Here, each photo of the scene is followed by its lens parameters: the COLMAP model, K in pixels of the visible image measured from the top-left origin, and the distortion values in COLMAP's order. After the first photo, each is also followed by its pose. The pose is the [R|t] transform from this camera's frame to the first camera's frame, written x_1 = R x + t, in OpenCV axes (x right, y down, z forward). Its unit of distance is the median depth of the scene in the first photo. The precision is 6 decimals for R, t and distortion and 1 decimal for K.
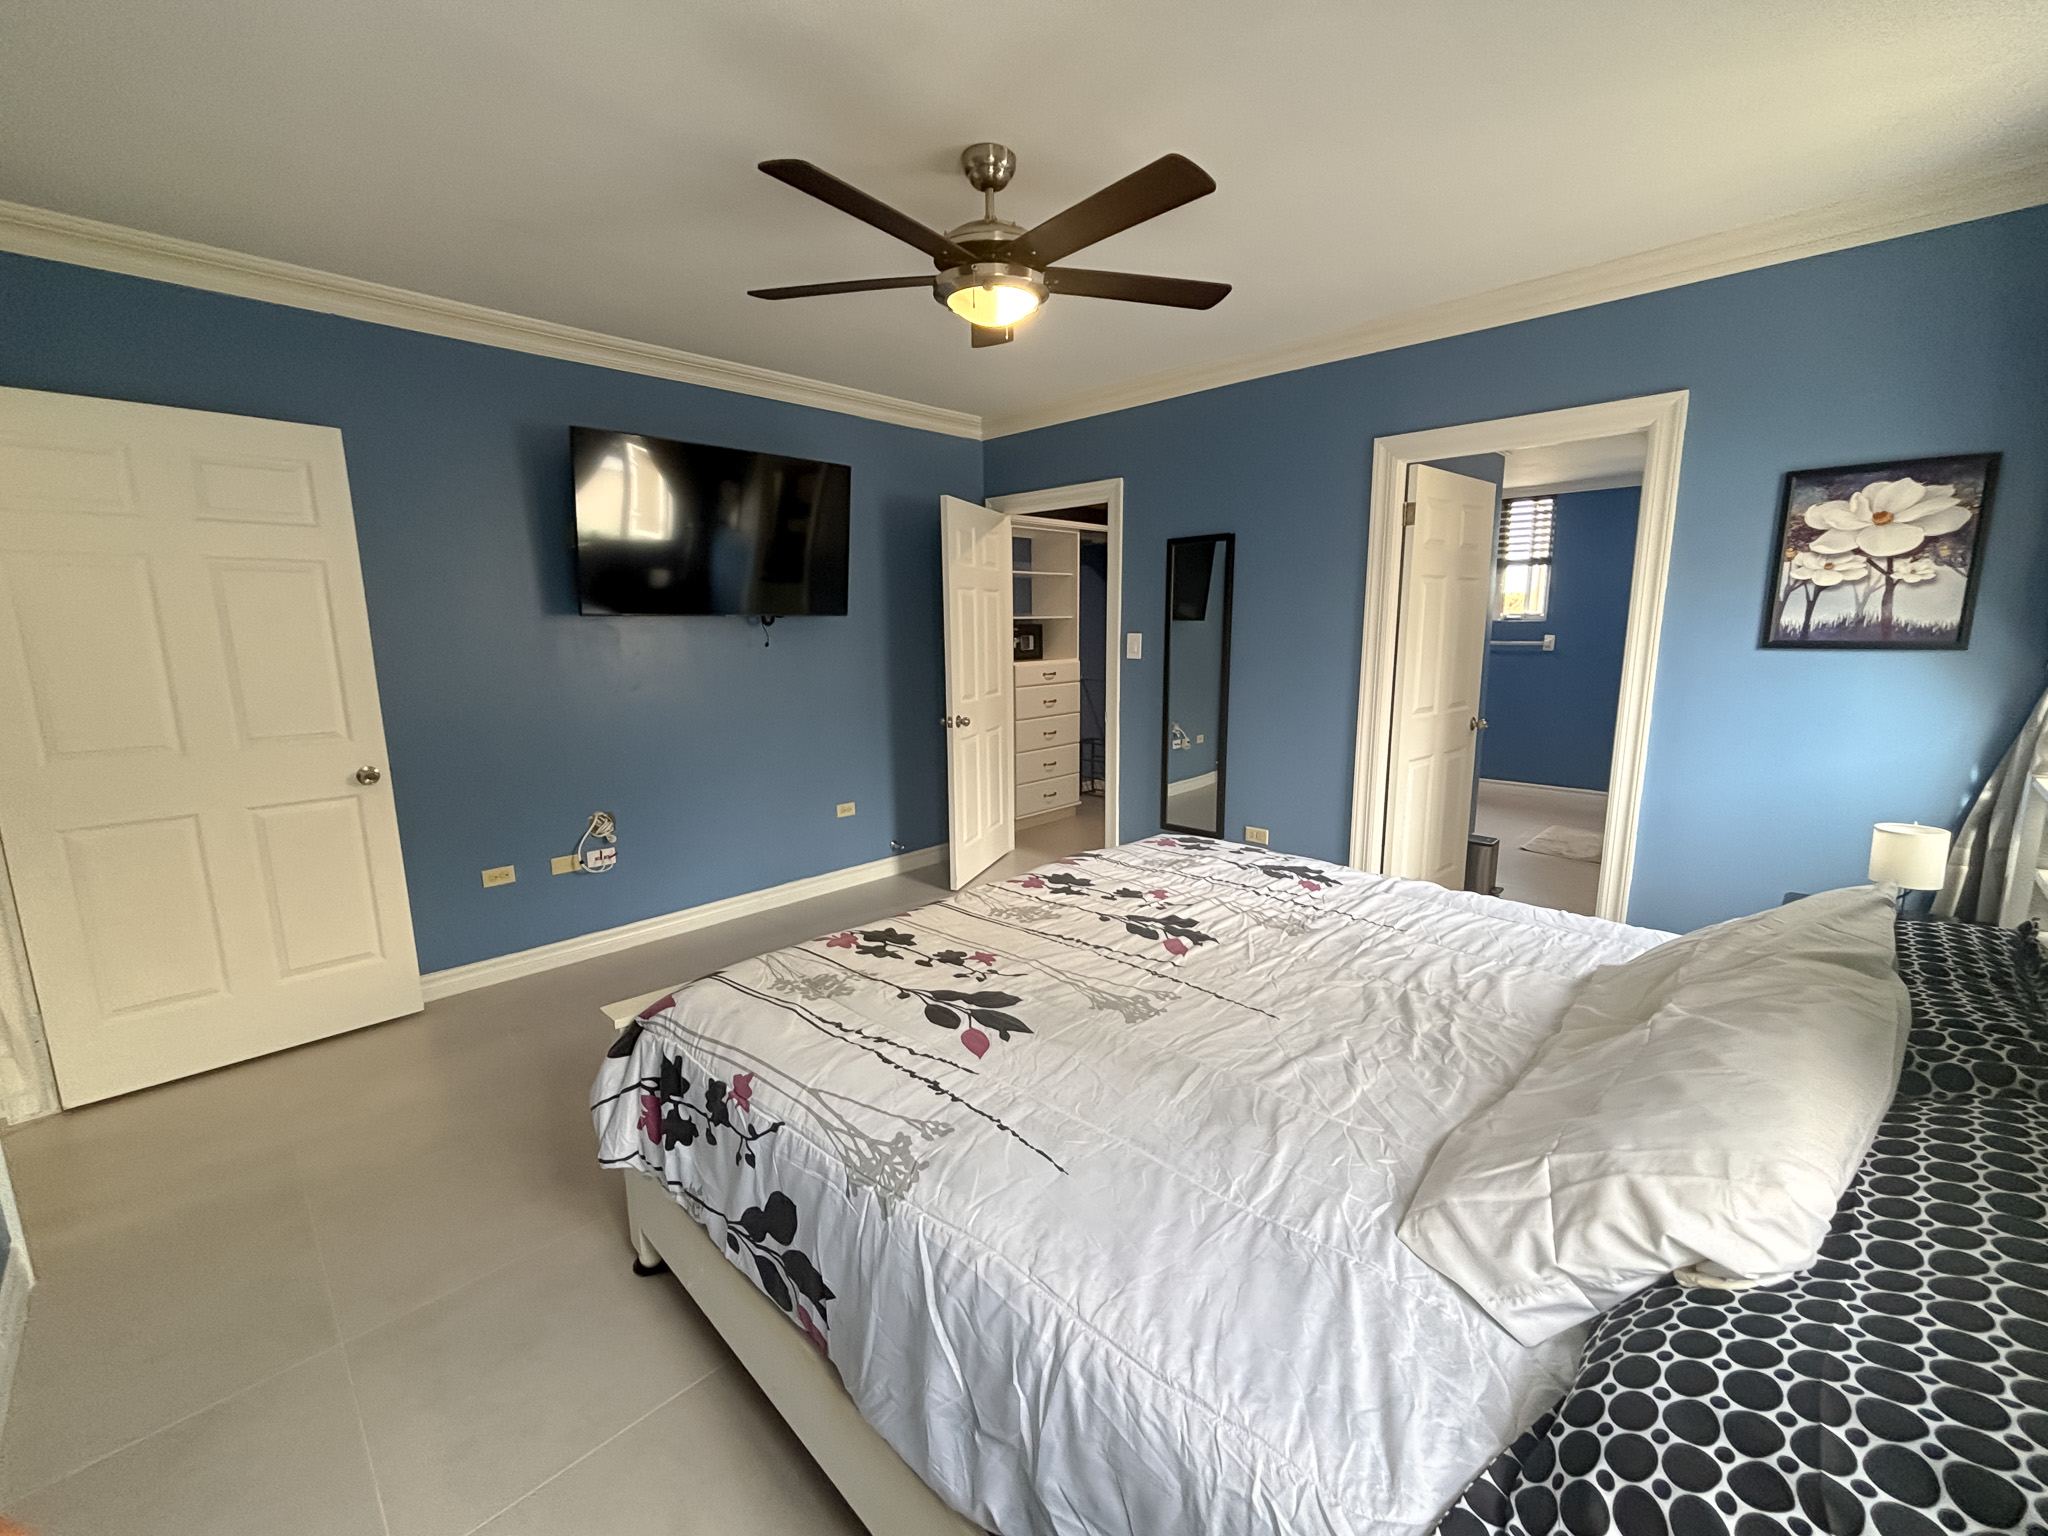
lens RADIAL K [[828.5, 0, 1020.8], [0, 828.5, 769.9], [0, 0, 1]] dist [0.001883, -0.009531]
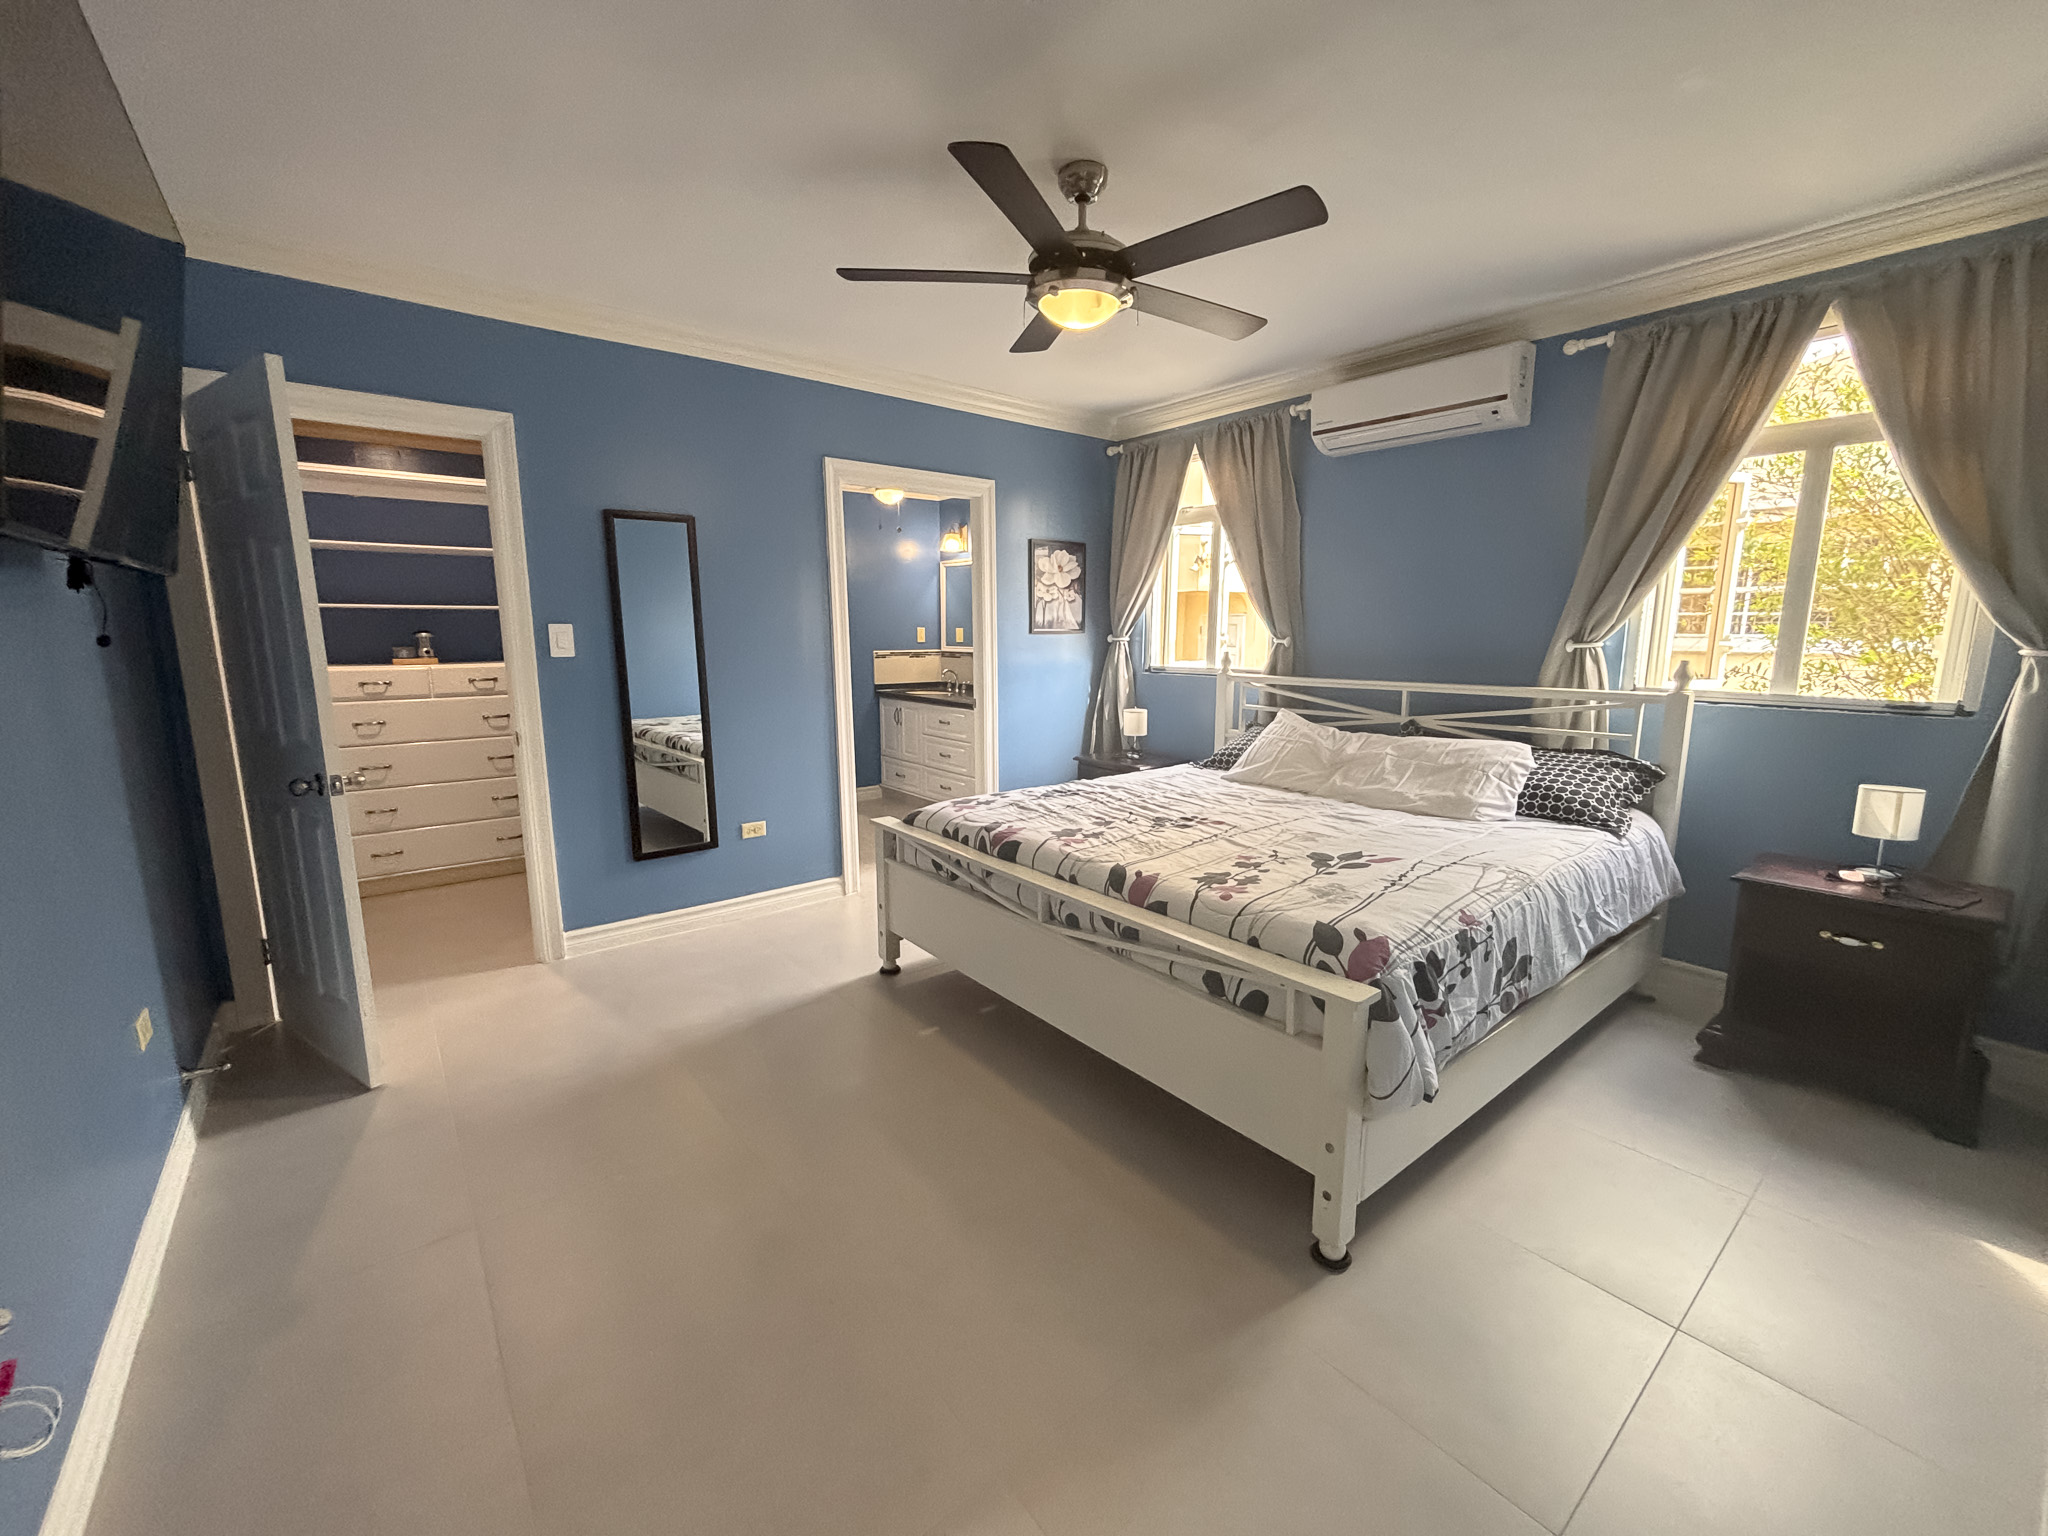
lens RADIAL K [[828.5, 0, 1020.8], [0, 828.5, 769.9], [0, 0, 1]] dist [0.001883, -0.009531]
pose [[0.116250, -0.157737, 0.980615, -1.212852], [0.170606, 0.975805, 0.136739, -0.136385], [-0.978458, 0.151403, 0.140348, 1.021445]]
